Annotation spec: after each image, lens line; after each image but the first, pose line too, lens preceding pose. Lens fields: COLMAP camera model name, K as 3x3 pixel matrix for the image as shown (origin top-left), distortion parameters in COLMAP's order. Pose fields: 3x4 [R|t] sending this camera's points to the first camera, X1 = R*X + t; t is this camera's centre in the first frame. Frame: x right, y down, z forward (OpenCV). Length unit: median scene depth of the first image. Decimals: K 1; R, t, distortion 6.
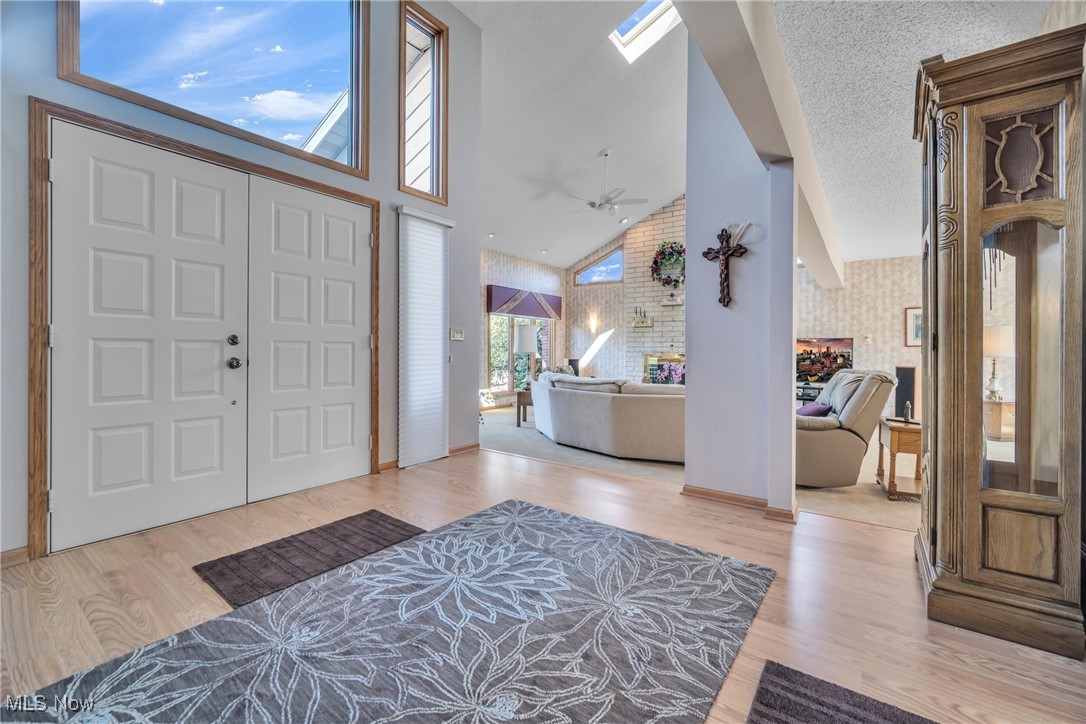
lens RADIAL K [[440.3, 0, 547.1], [0, 440.3, 353.0], [0, 0, 1]] dist [-0.001188, -0.000078]
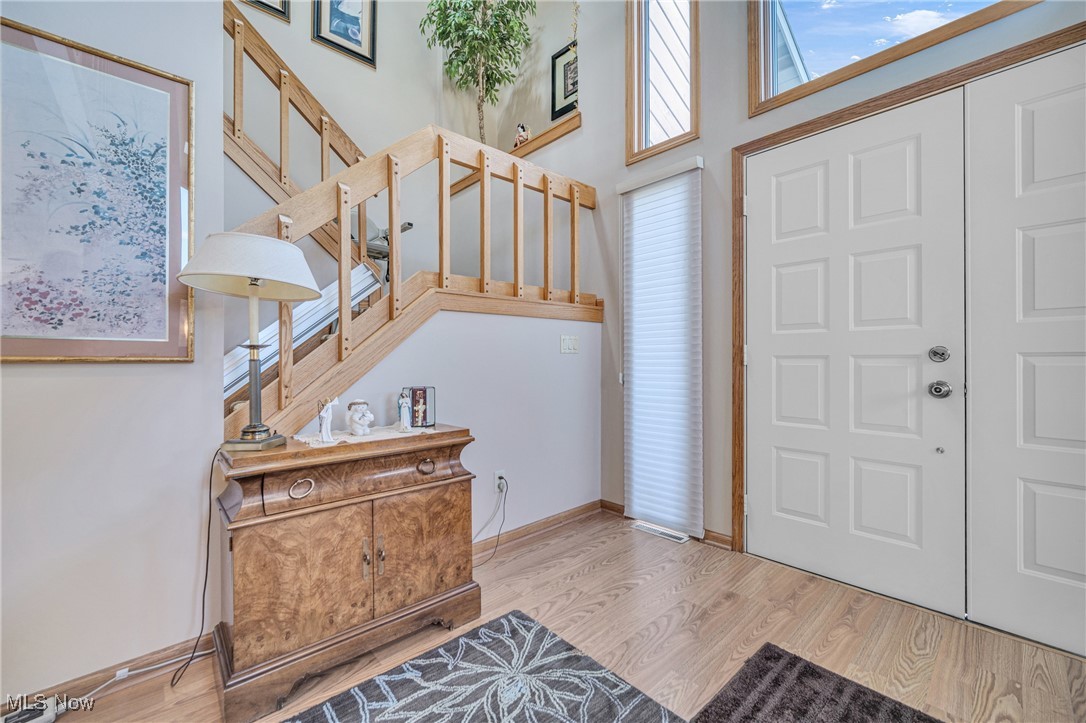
lens RADIAL K [[440.3, 0, 544.0], [0, 440.3, 361.7], [0, 0, 1]] dist [-0.001188, -0.000078]
pose [[-0.193815, -0.004433, -0.981028, 0.029275], [-0.011458, 0.999932, -0.002255, -0.007398], [0.980971, 0.010803, -0.193852, 0.396528]]
